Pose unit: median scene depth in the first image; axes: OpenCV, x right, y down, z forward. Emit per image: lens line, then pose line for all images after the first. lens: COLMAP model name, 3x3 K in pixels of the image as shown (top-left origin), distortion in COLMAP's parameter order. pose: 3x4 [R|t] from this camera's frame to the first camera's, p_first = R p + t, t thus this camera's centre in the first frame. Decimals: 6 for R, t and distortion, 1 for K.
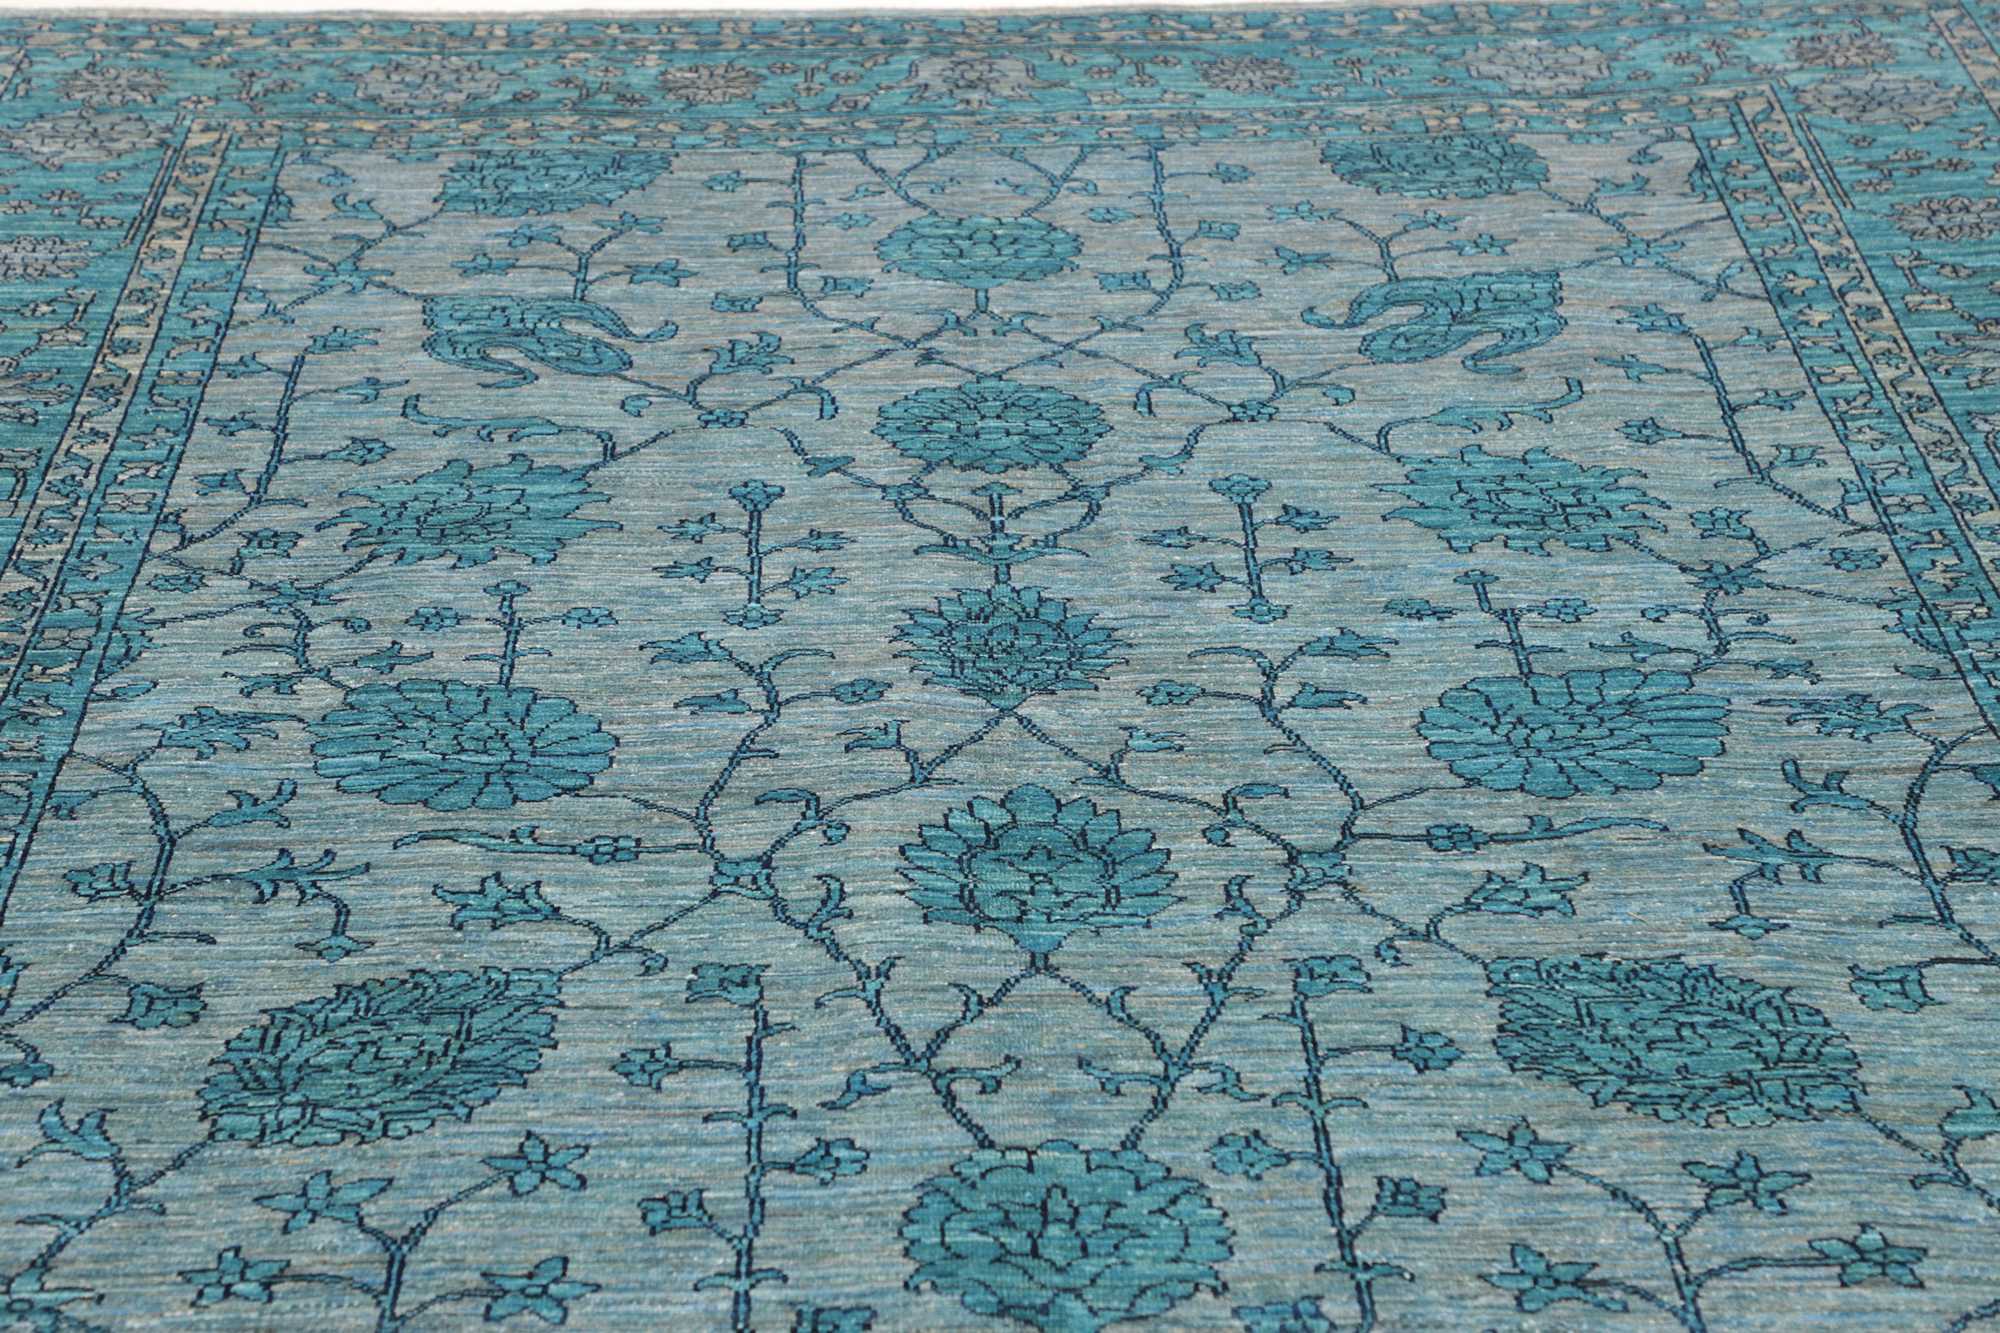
lens RADIAL K [[3817.6, 0, 968.7], [0, 3817.6, 710.7], [0, 0, 1]] dist [0.365067, 0.000000]
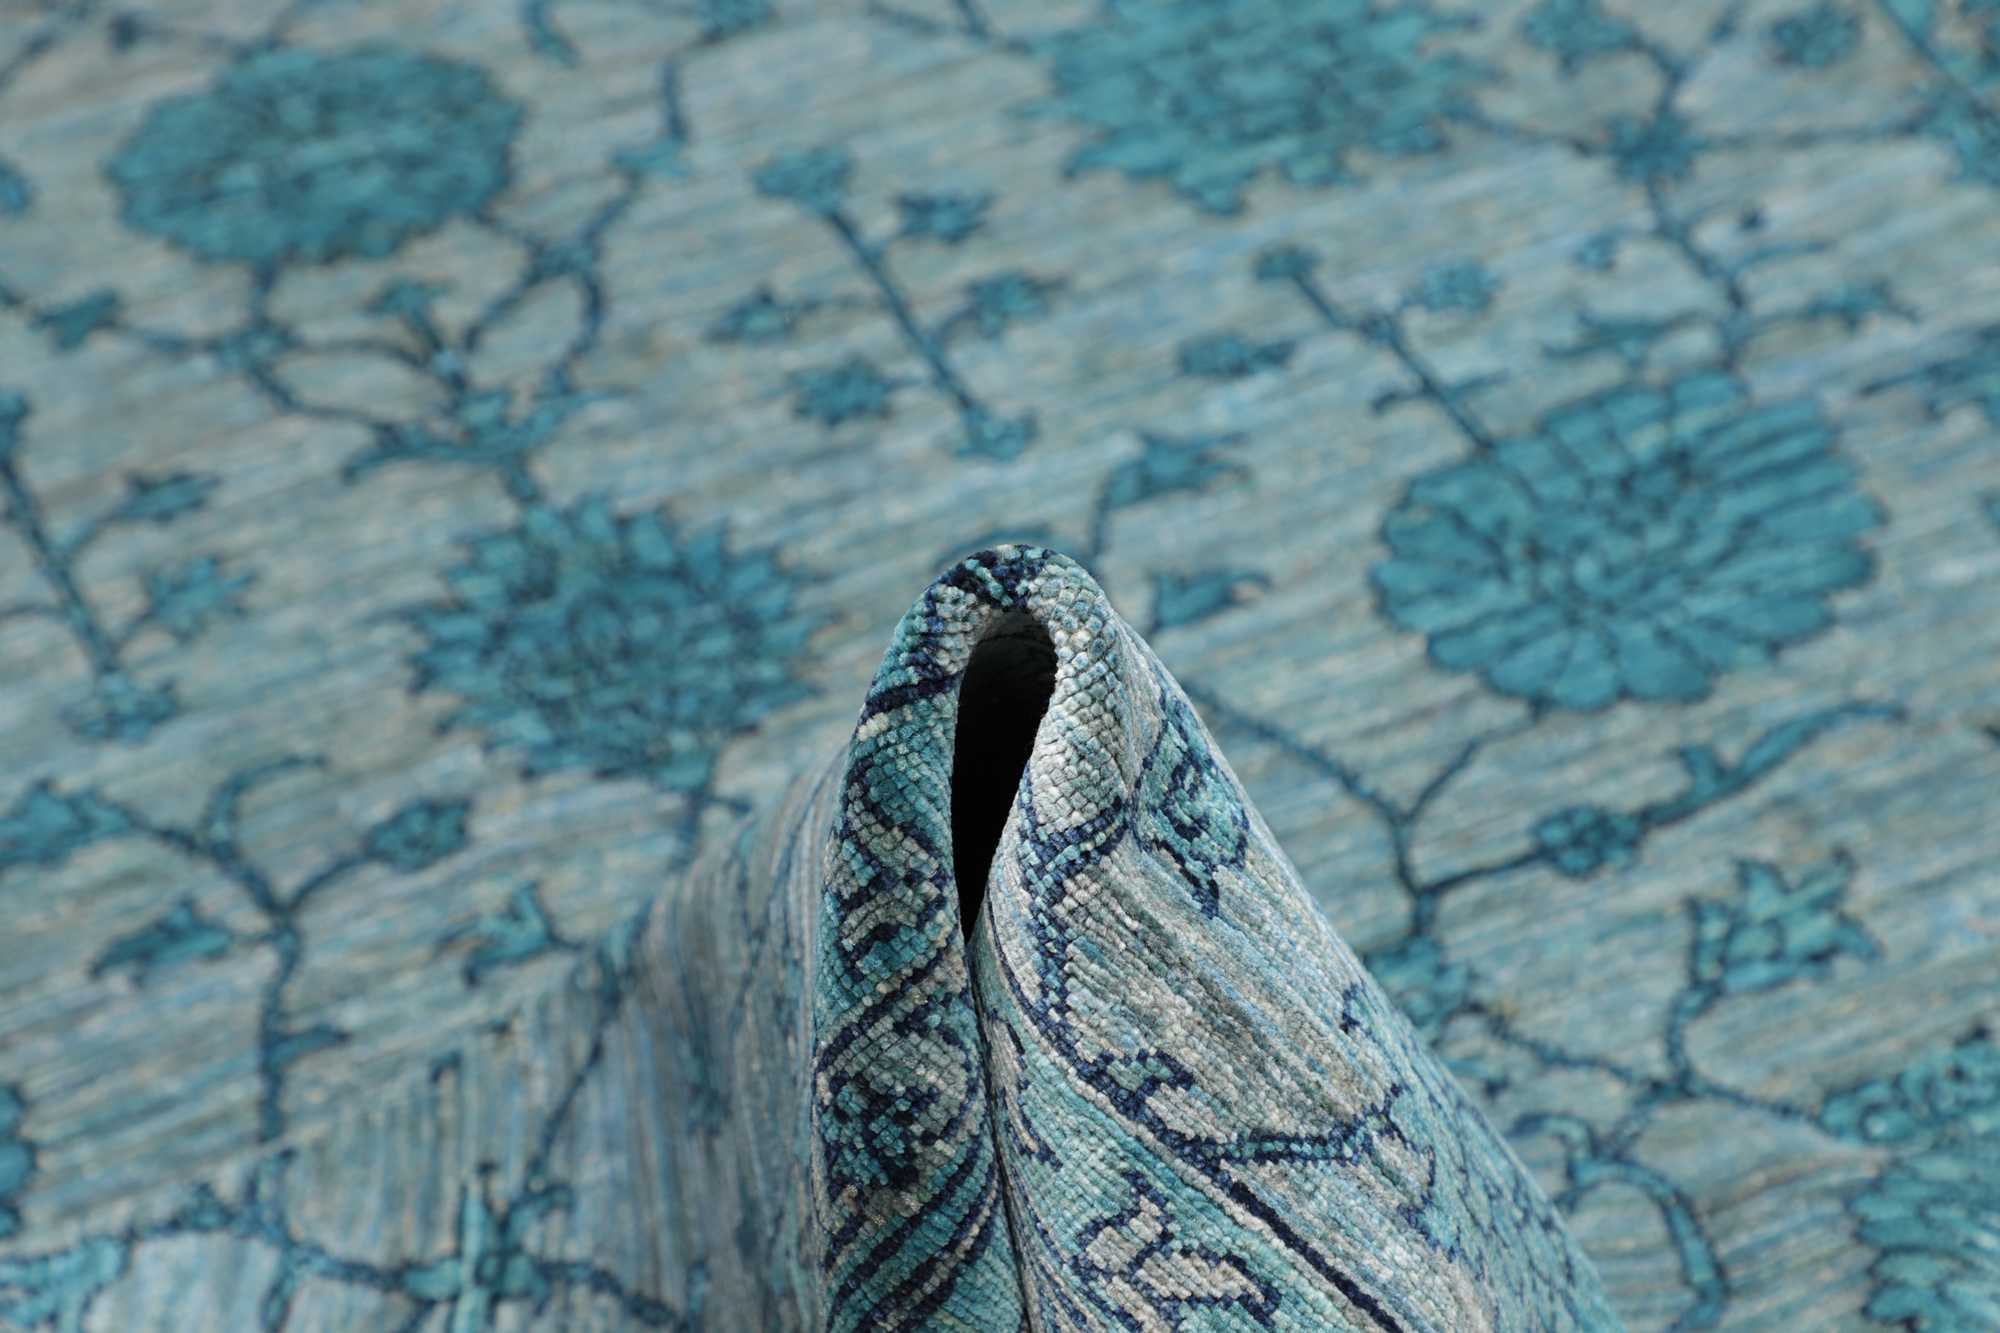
lens RADIAL K [[4098.0, 0, 989.2], [0, 4098.0, 665.9], [0, 0, 1]] dist [0.355598, 0.000000]
pose [[0.914583, -0.306684, 0.263596, -0.098906], [0.237689, 0.935014, 0.263158, -0.157796], [-0.327172, -0.178026, 0.928044, 0.418002]]
